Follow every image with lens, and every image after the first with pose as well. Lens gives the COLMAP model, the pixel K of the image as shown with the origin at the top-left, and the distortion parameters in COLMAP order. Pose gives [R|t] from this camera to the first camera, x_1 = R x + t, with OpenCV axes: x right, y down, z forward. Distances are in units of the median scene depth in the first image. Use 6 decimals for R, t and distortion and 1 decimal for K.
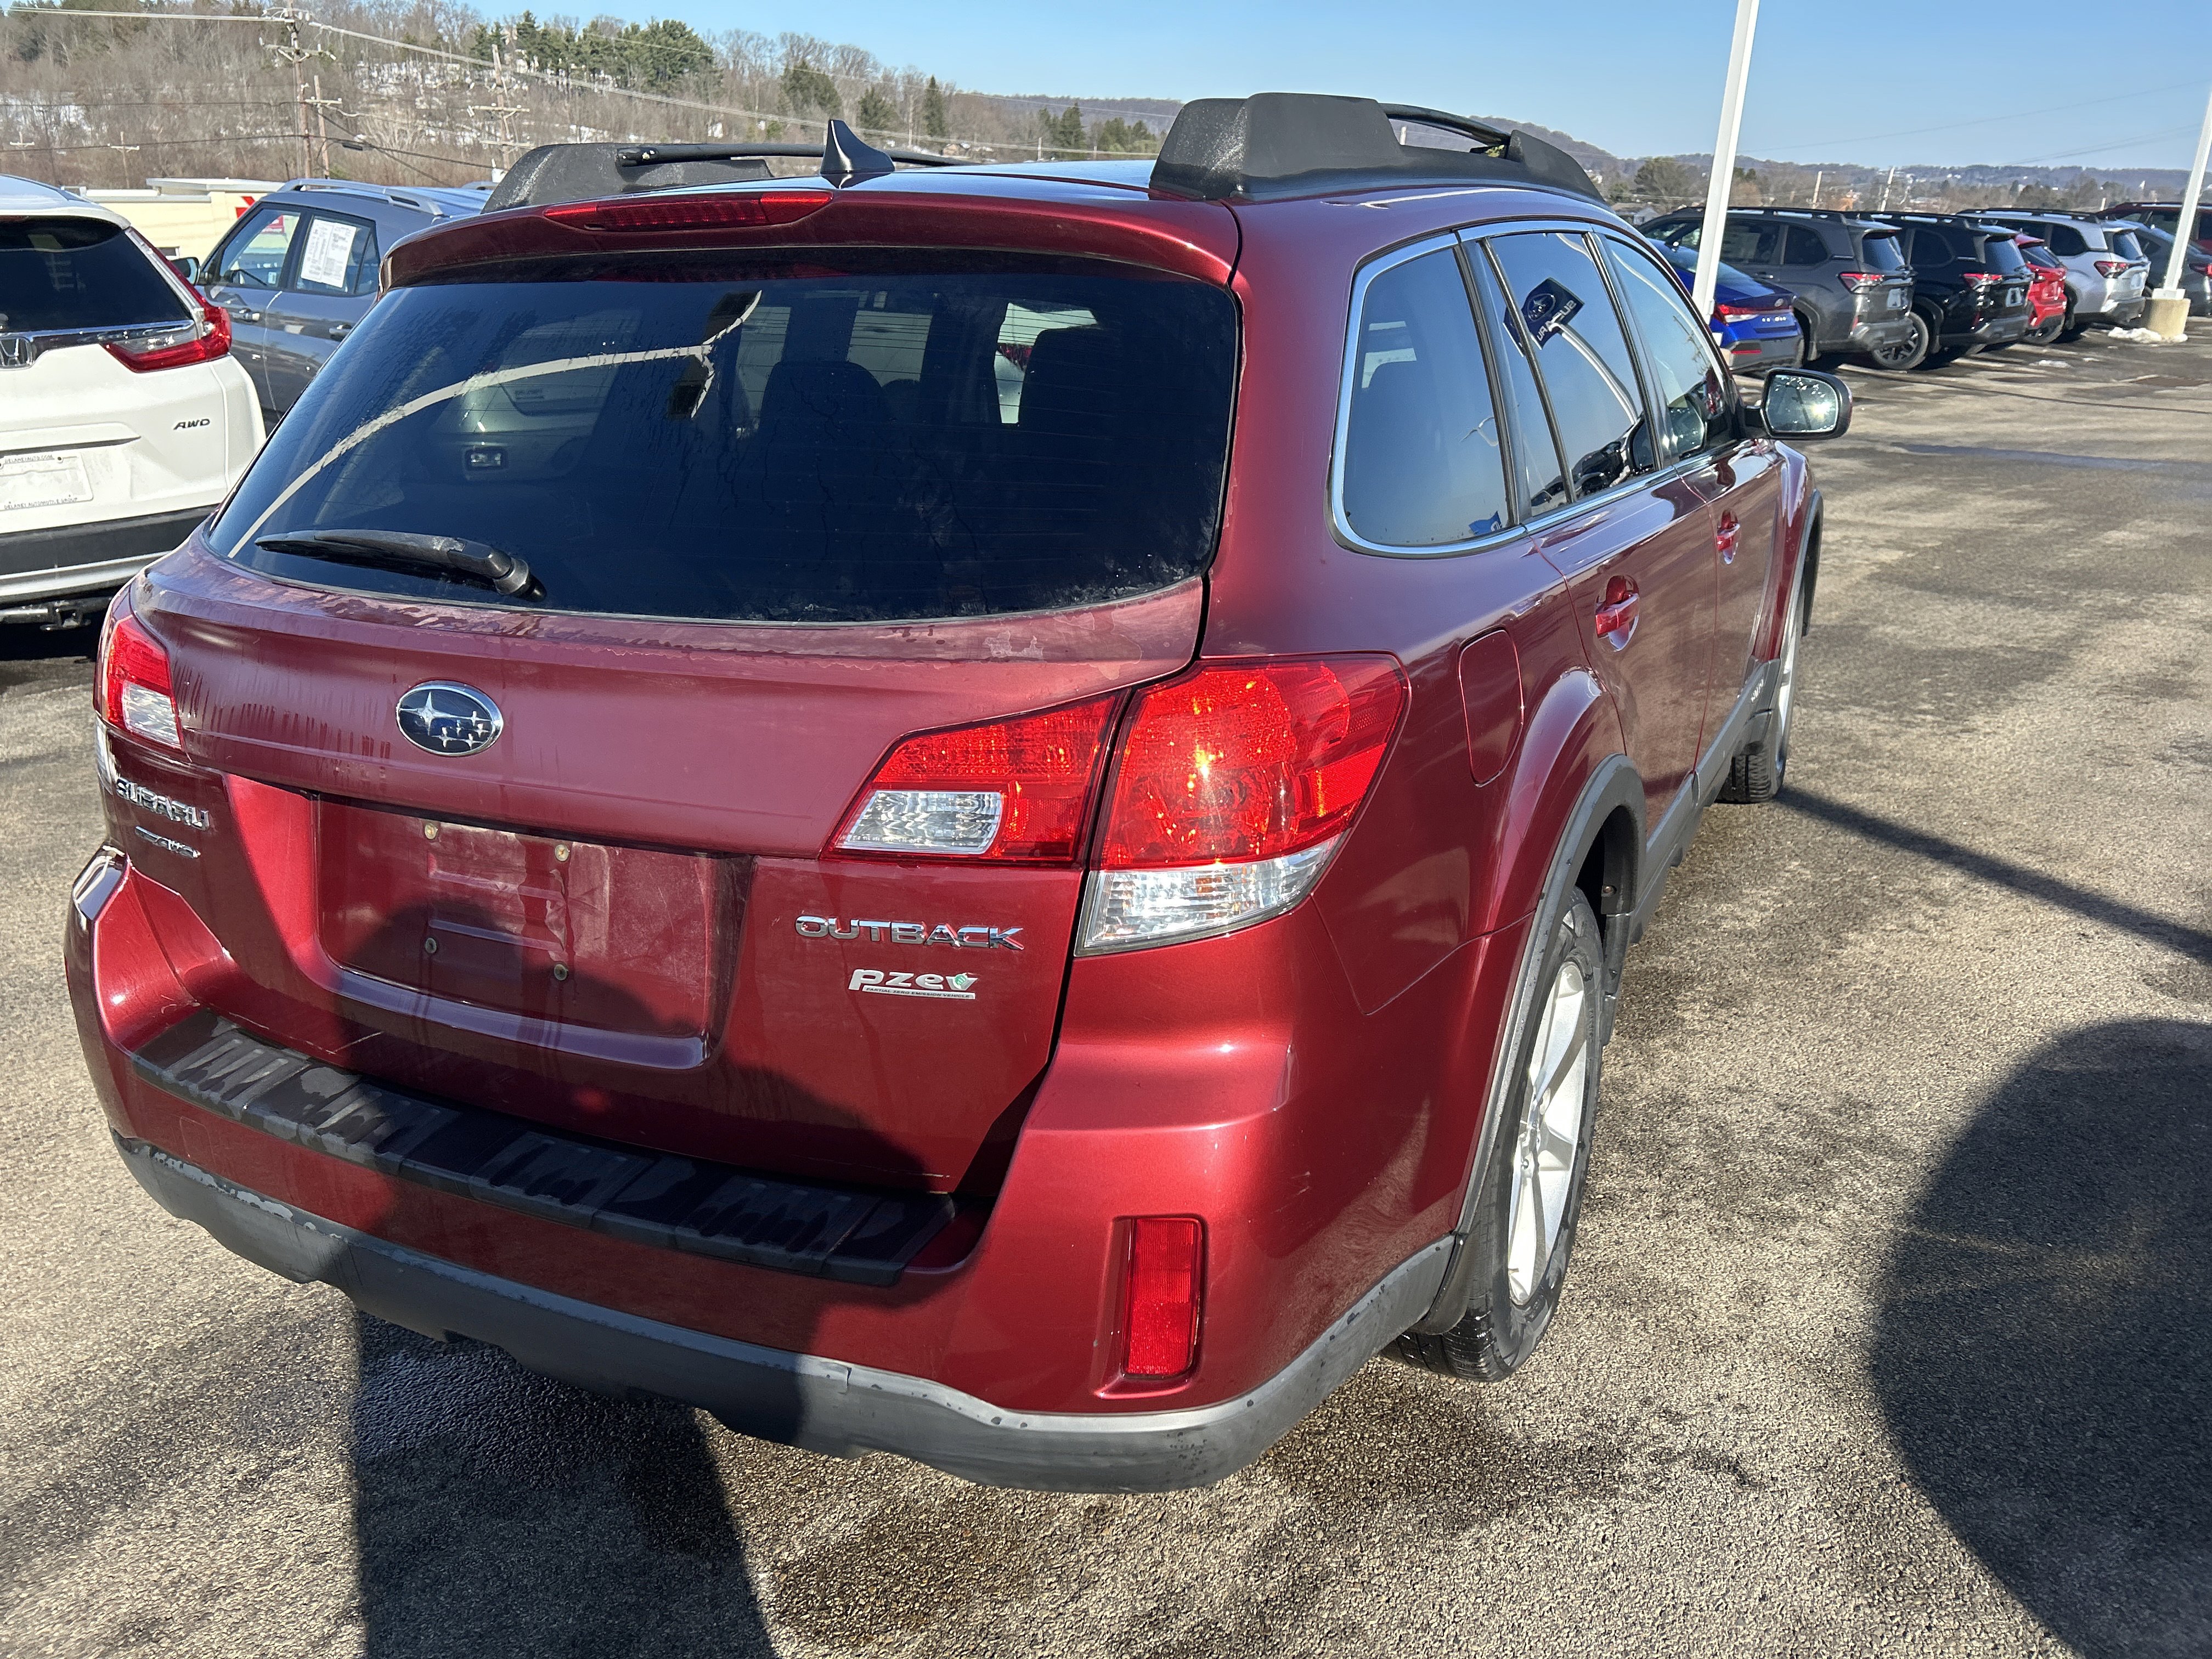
lens RADIAL K [[1661.7, 0, 1159.4], [0, 1661.7, 844.7], [0, 0, 1]] dist [0.058211, -0.062195]
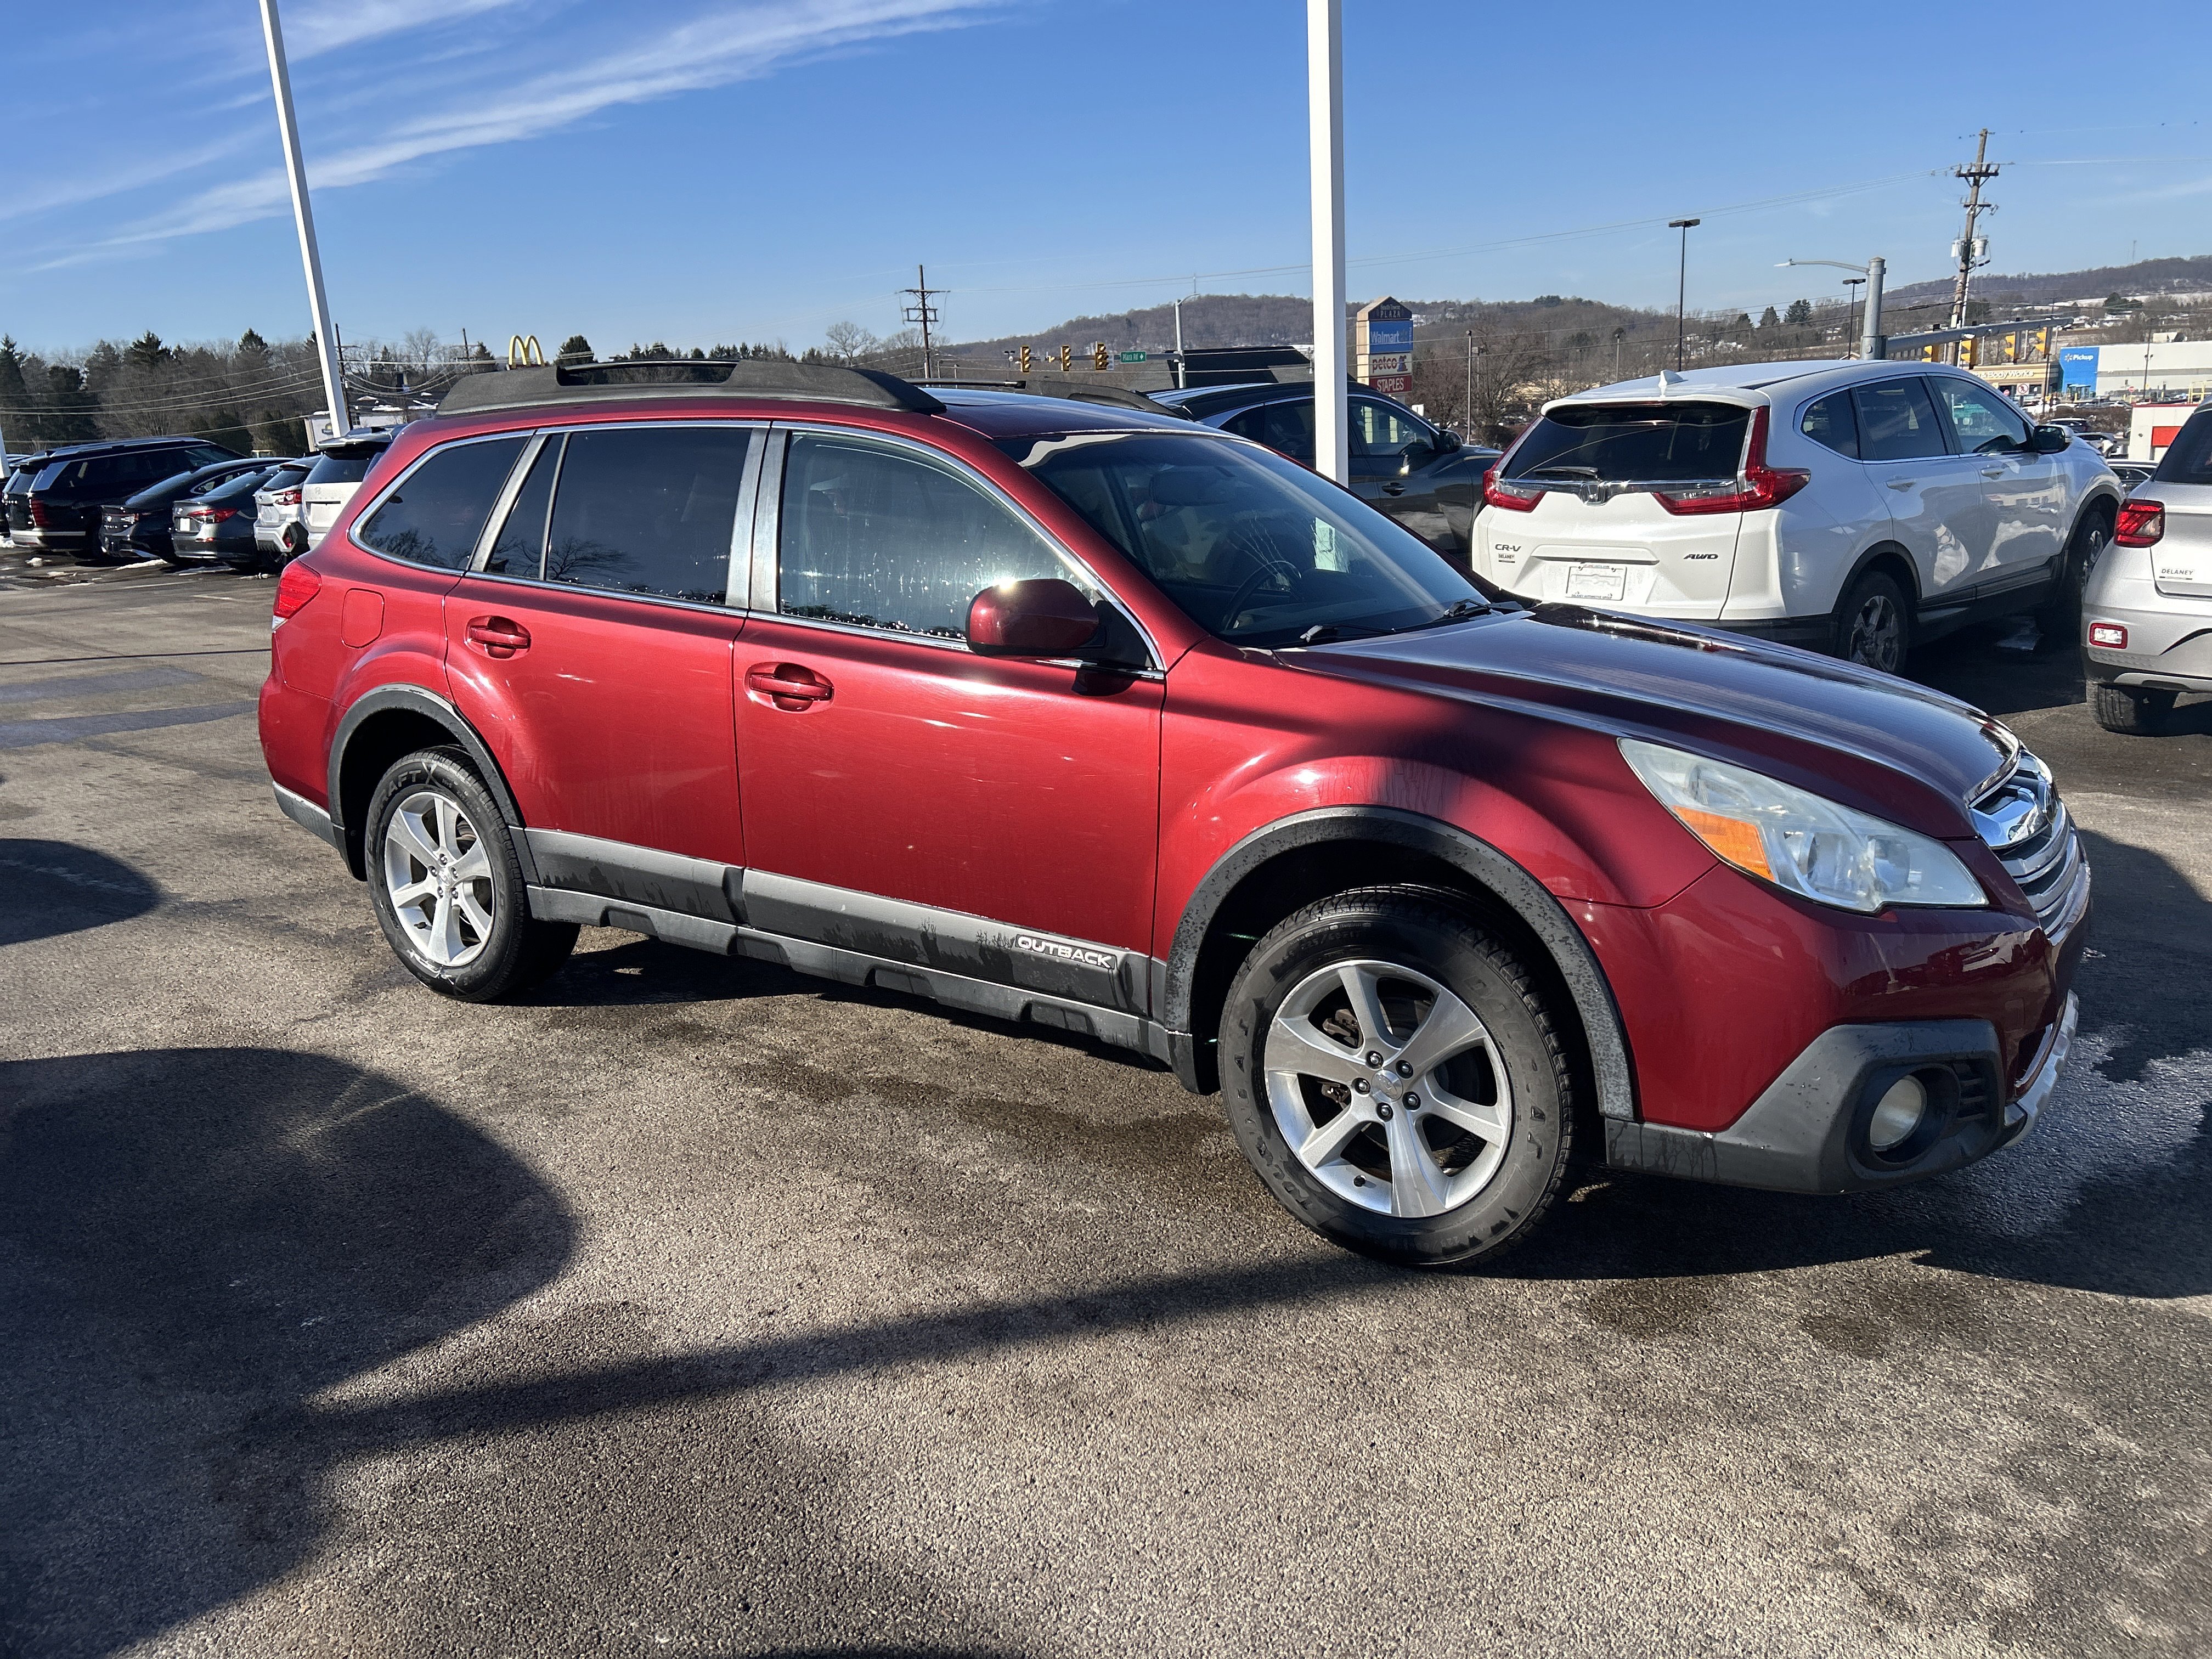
lens RADIAL K [[1765.1, 0, 1110.4], [0, 1765.1, 790.6], [0, 0, 1]] dist [0.059759, -0.066506]
pose [[-0.165485, 0.206241, -0.964406, 1.992398], [-0.326321, 0.911355, 0.250890, -0.660227], [0.930661, 0.356225, -0.083515, 1.794311]]
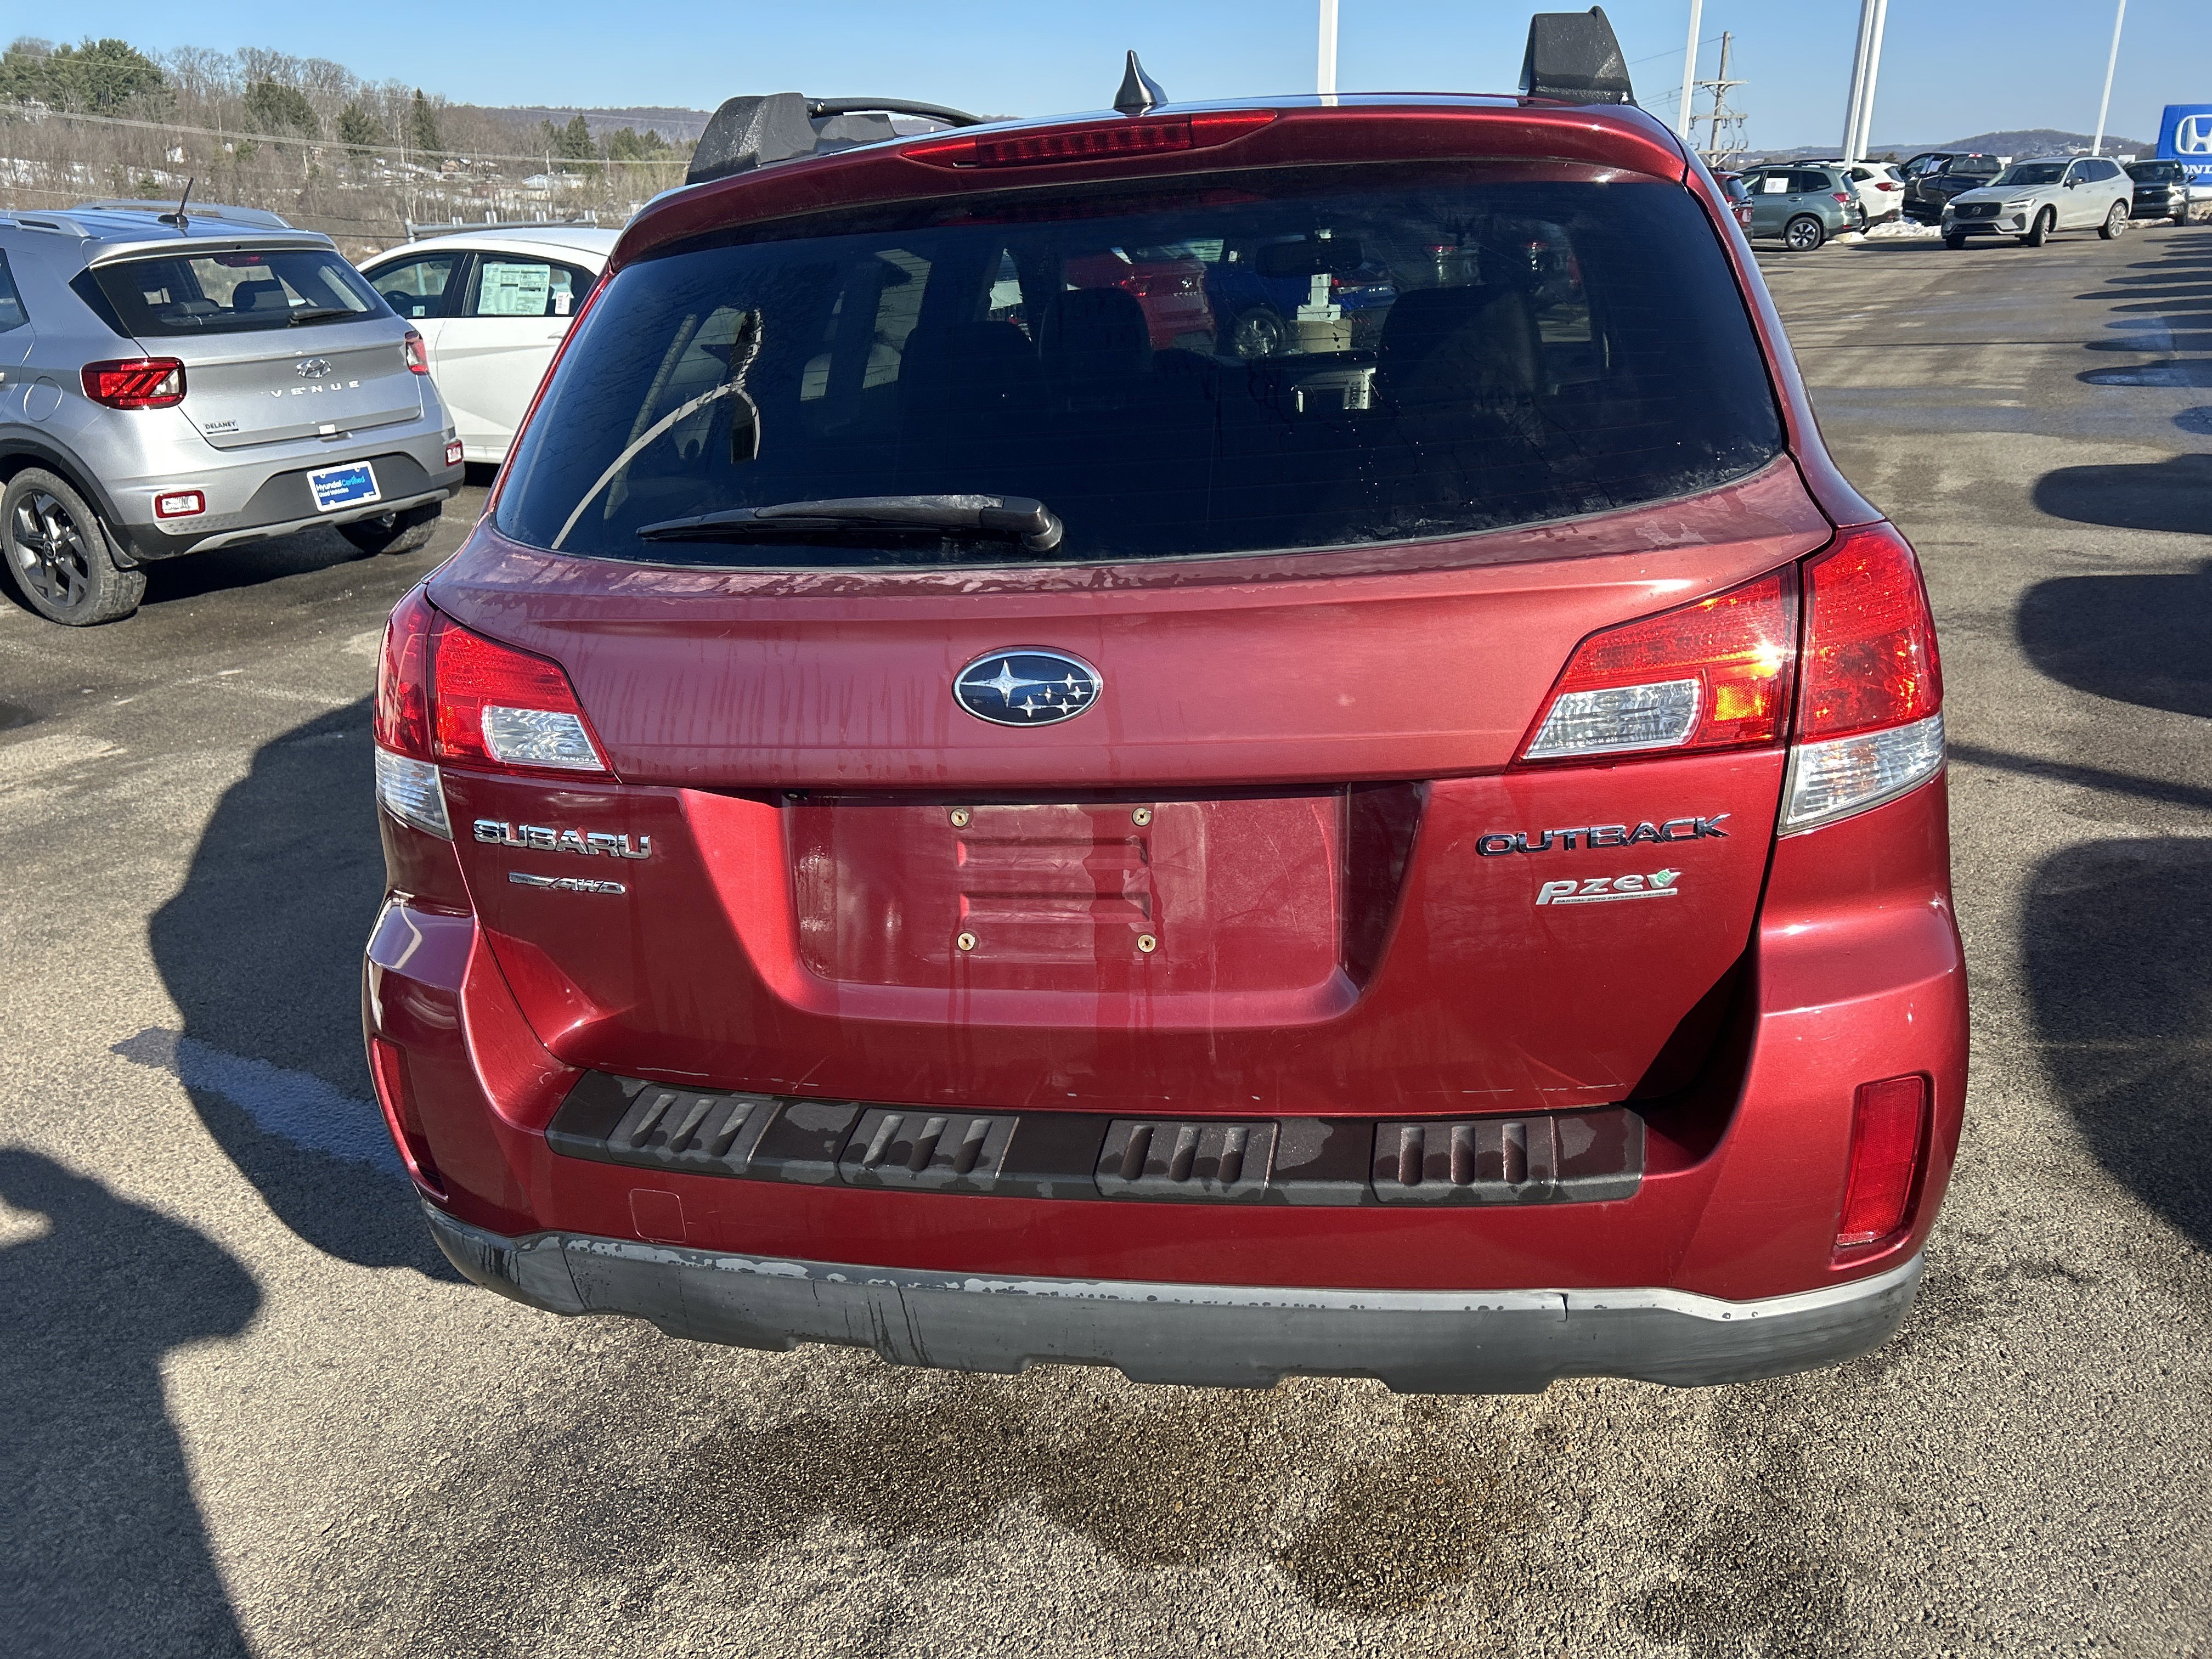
lens RADIAL K [[1656.0, 0, 1153.0], [0, 1656.0, 813.2], [0, 0, 1]] dist [0.076869, -0.083077]
pose [[0.964500, -0.129753, 0.230007, -0.392928], [0.133618, 0.991032, -0.001240, 0.003581], [-0.227783, 0.031929, 0.973188, 0.065132]]
